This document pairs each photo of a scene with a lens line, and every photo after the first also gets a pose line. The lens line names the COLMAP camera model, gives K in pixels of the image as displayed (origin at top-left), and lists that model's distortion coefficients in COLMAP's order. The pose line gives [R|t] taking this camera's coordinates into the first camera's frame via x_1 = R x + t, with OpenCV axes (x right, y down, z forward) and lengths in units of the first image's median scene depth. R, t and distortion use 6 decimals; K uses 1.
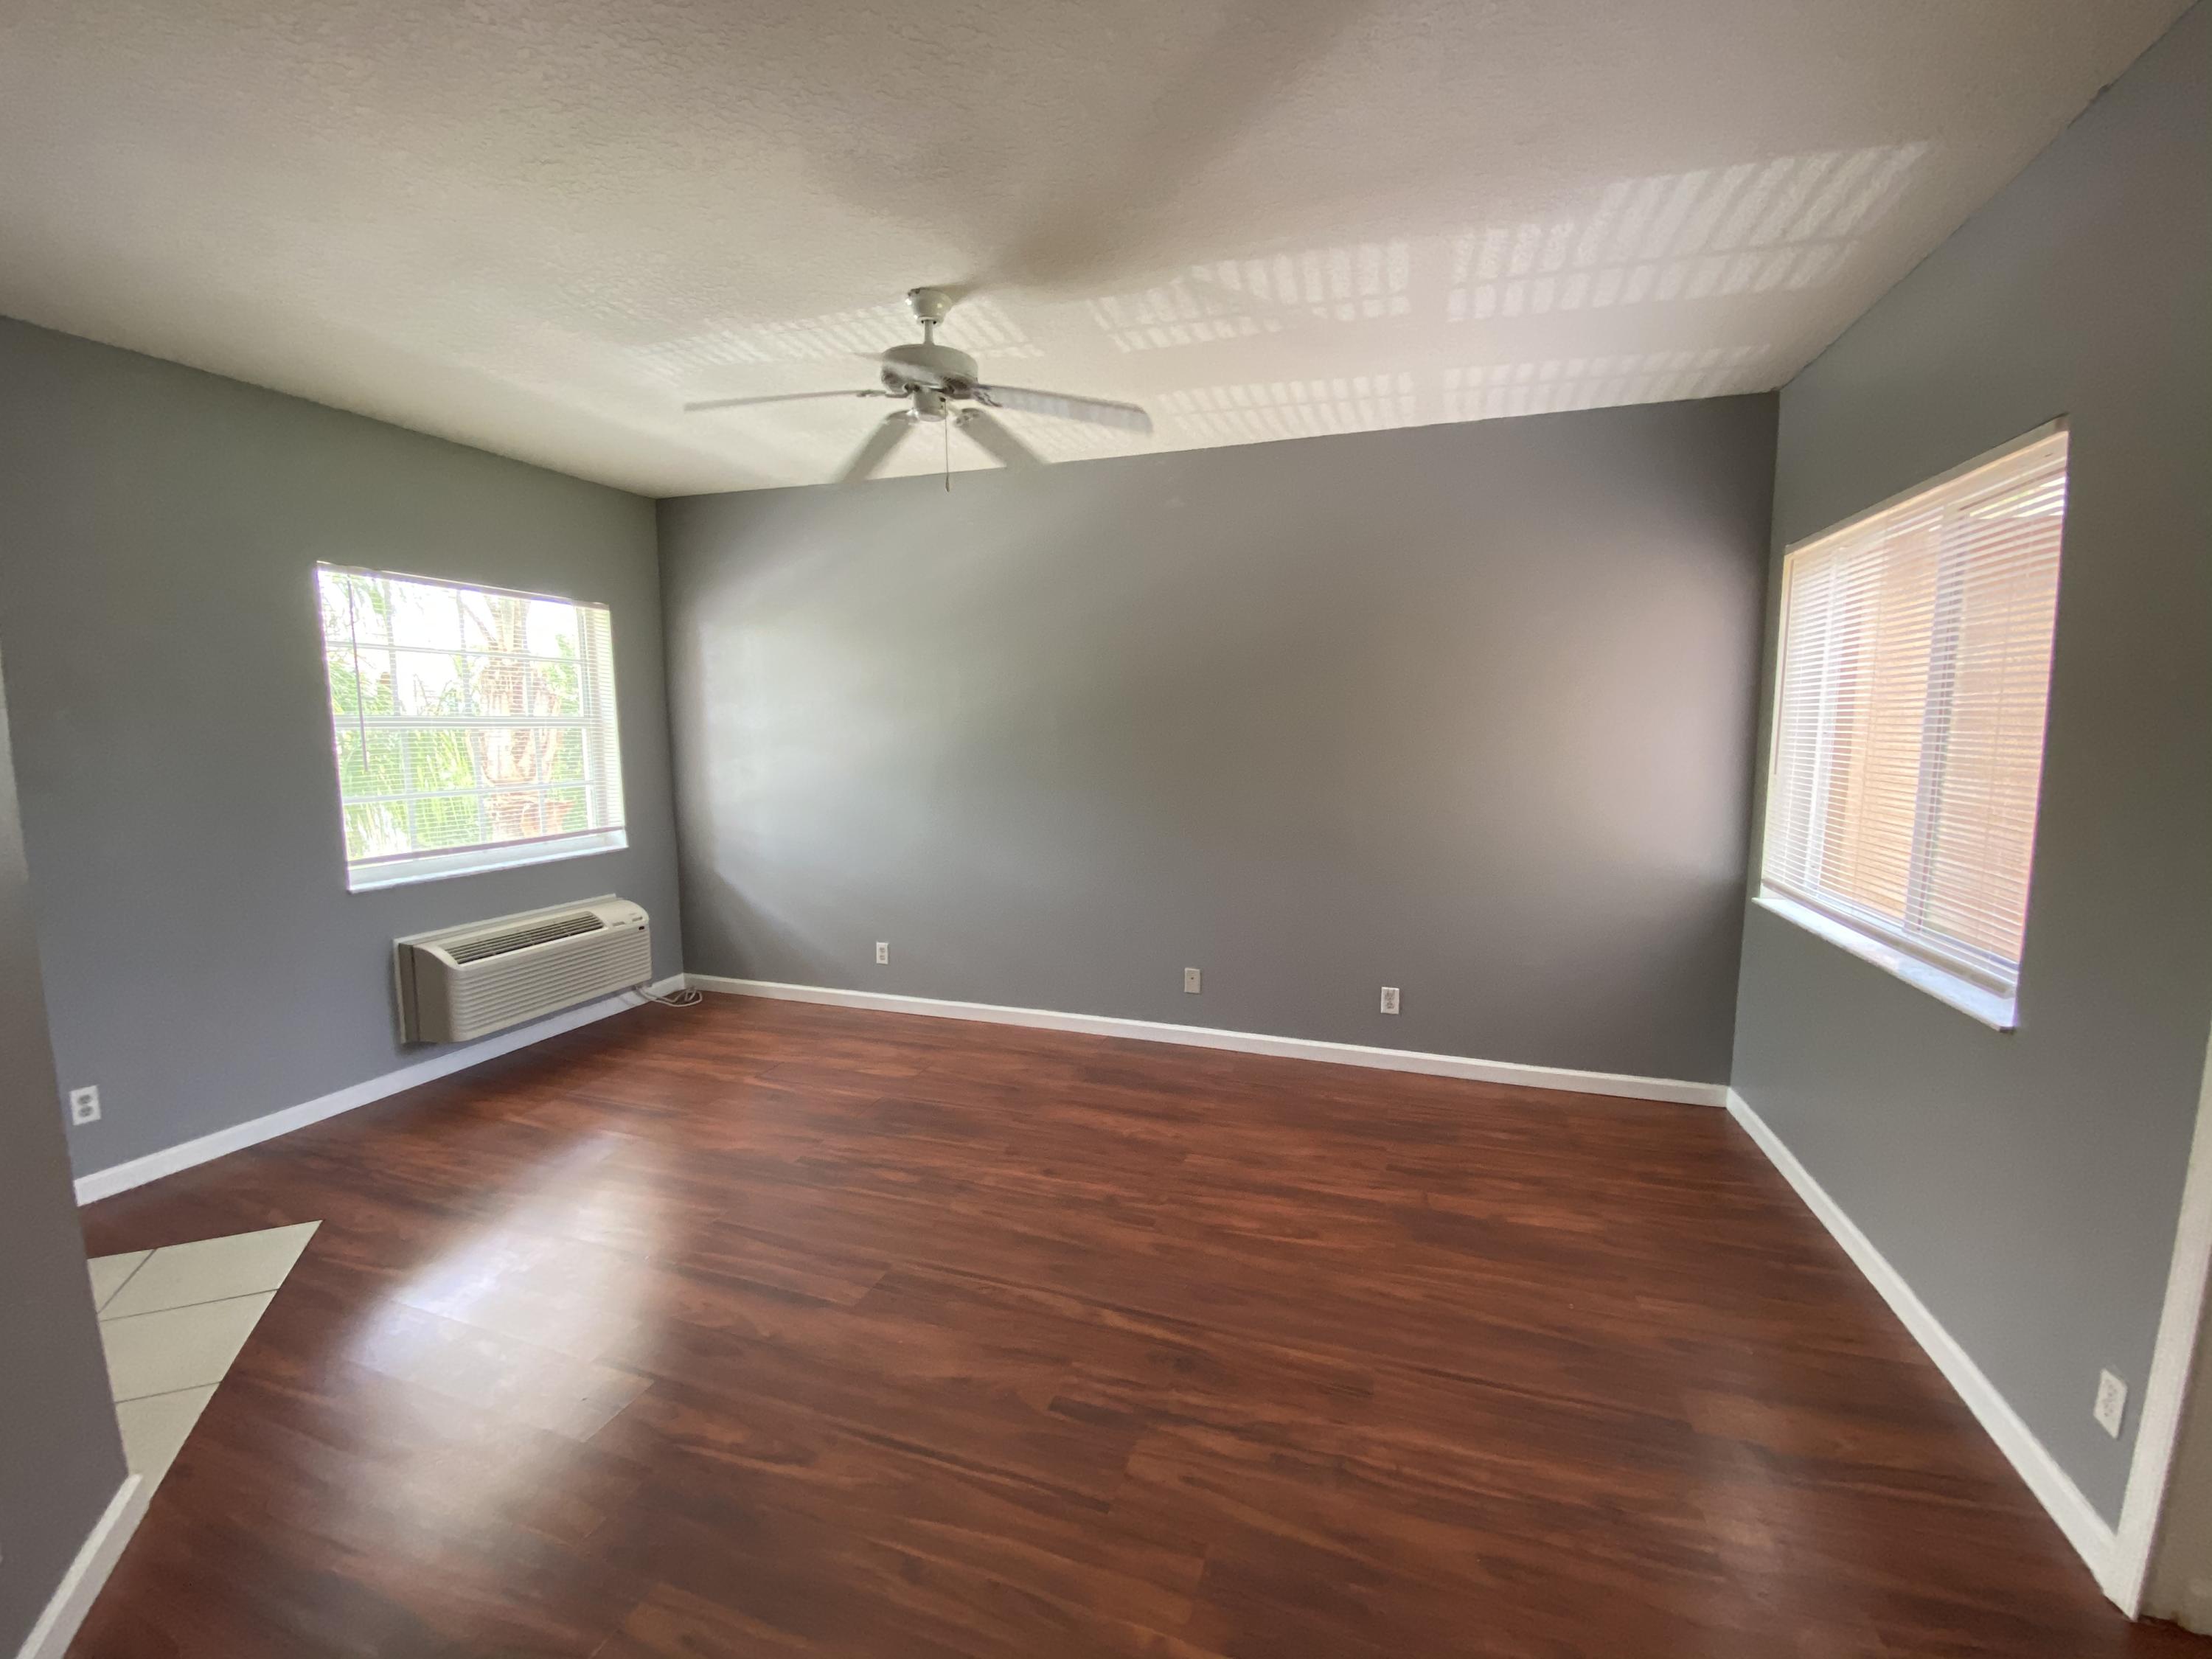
lens RADIAL K [[904.0, 0, 1092.3], [0, 904.0, 841.2], [0, 0, 1]] dist [0.009593, -0.002163]
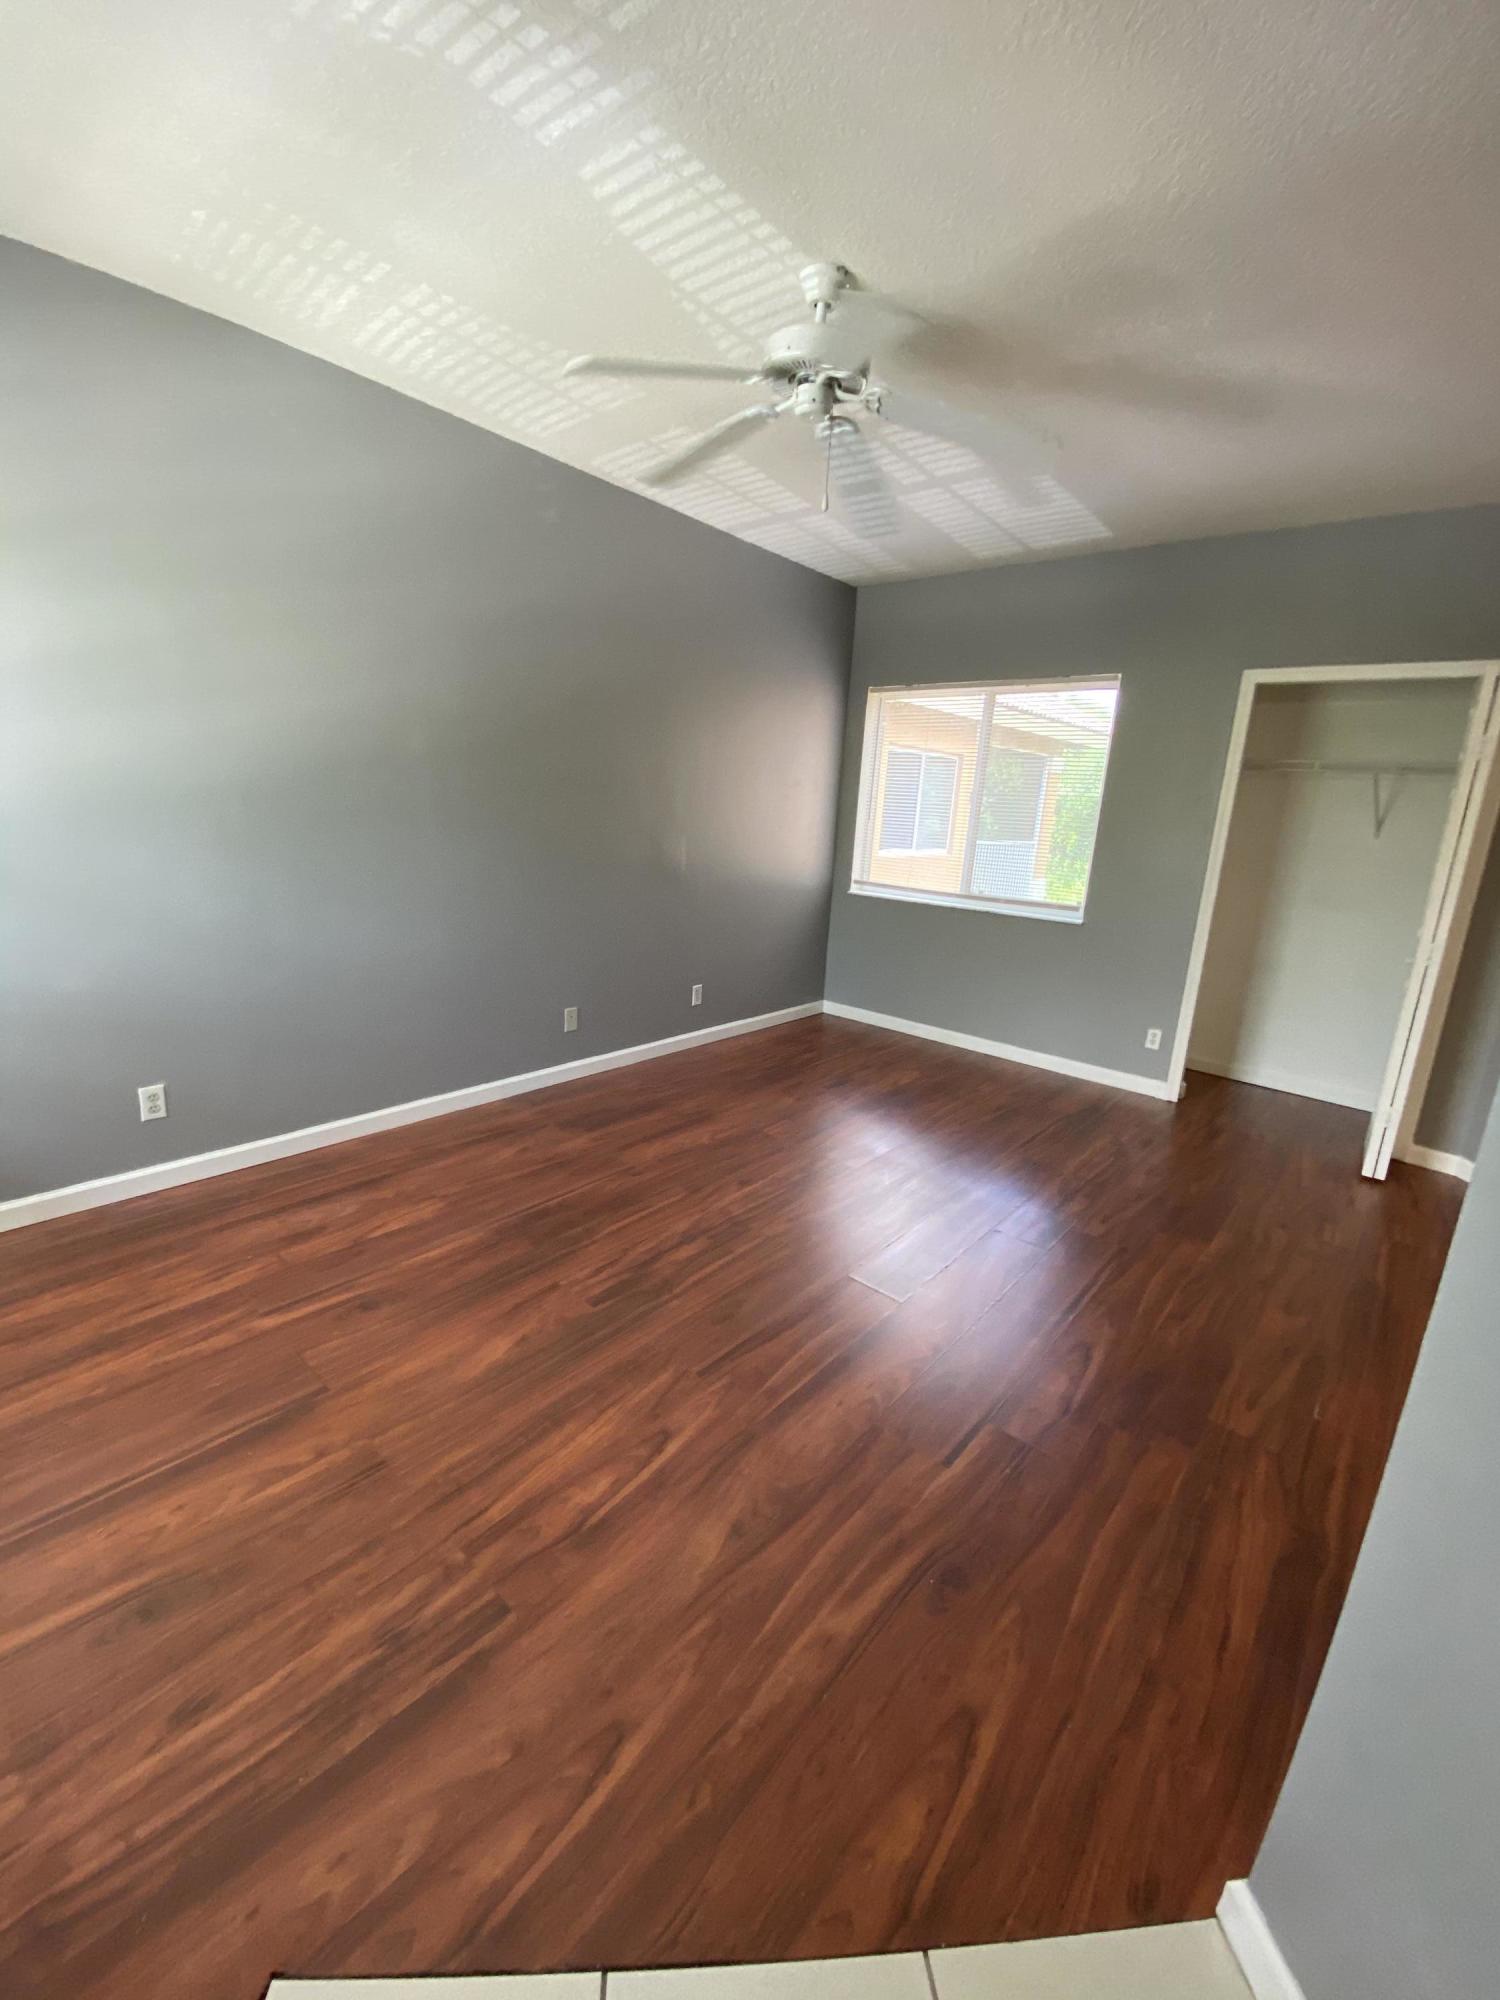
lens RADIAL K [[817.3, 0, 760.3], [0, 817.3, 996.0], [0, 0, 1]] dist [0.009593, -0.002163]
pose [[0.368285, -0.194185, 0.909208, -0.720924], [0.070334, 0.980961, 0.181020, -0.028306], [-0.927049, -0.002719, 0.374931, 0.491271]]
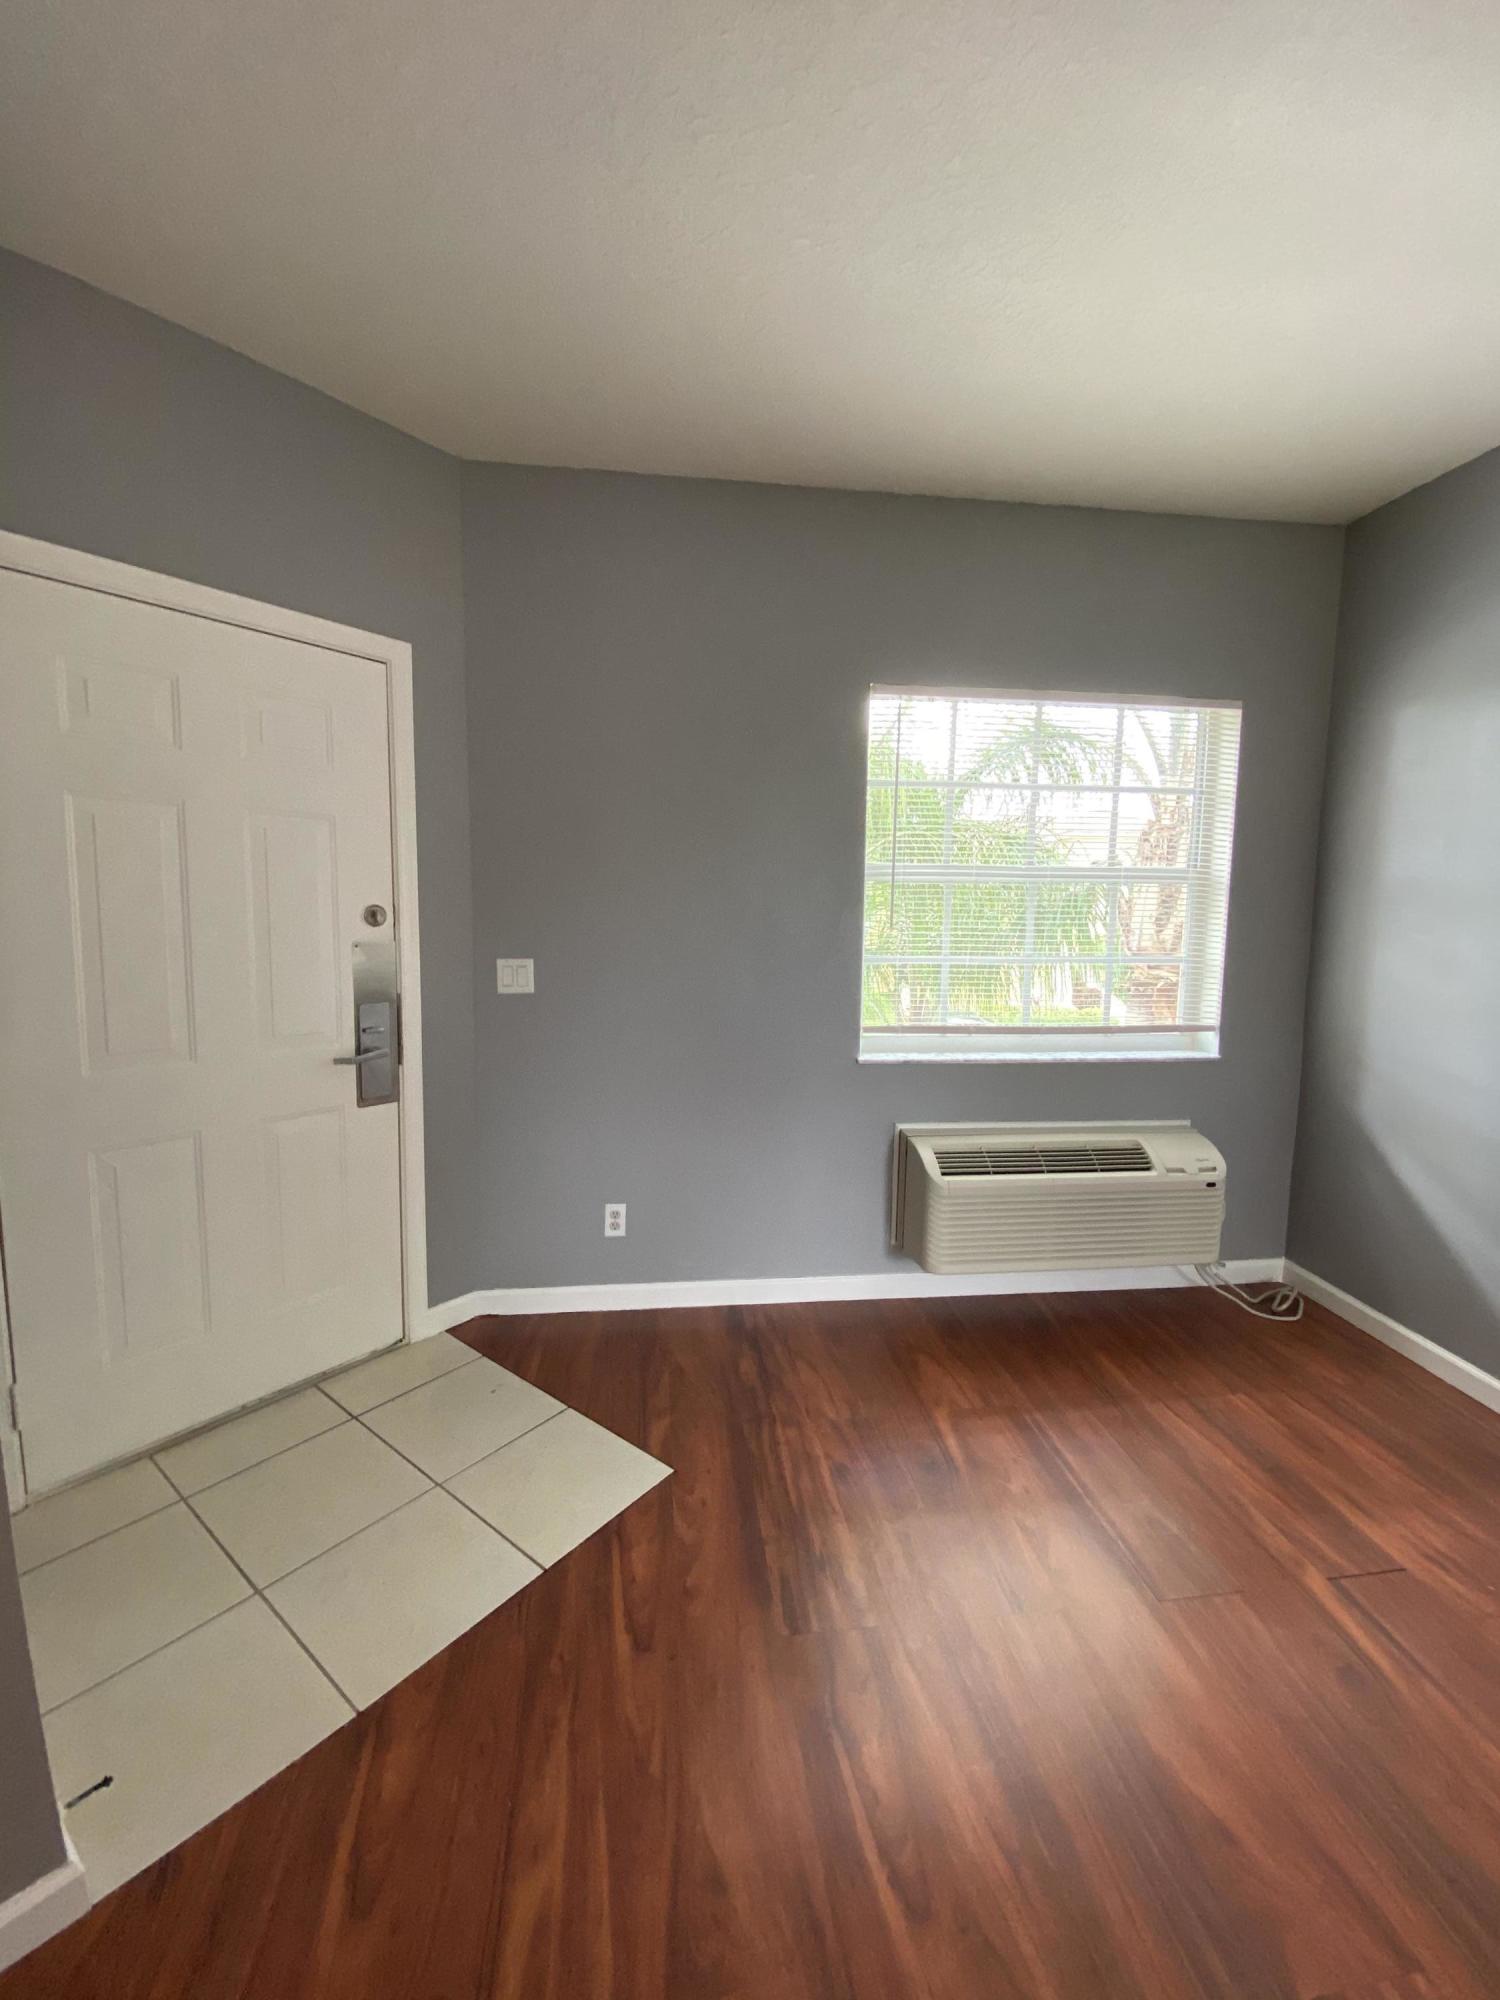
lens RADIAL K [[817.3, 0, 745.5], [0, 817.3, 982.5], [0, 0, 1]] dist [0.009593, -0.002163]
pose [[0.449066, 0.106129, -0.887173, -0.160947], [-0.138629, 0.989173, 0.048160, -0.038015], [0.882679, 0.101361, 0.458917, 0.490884]]
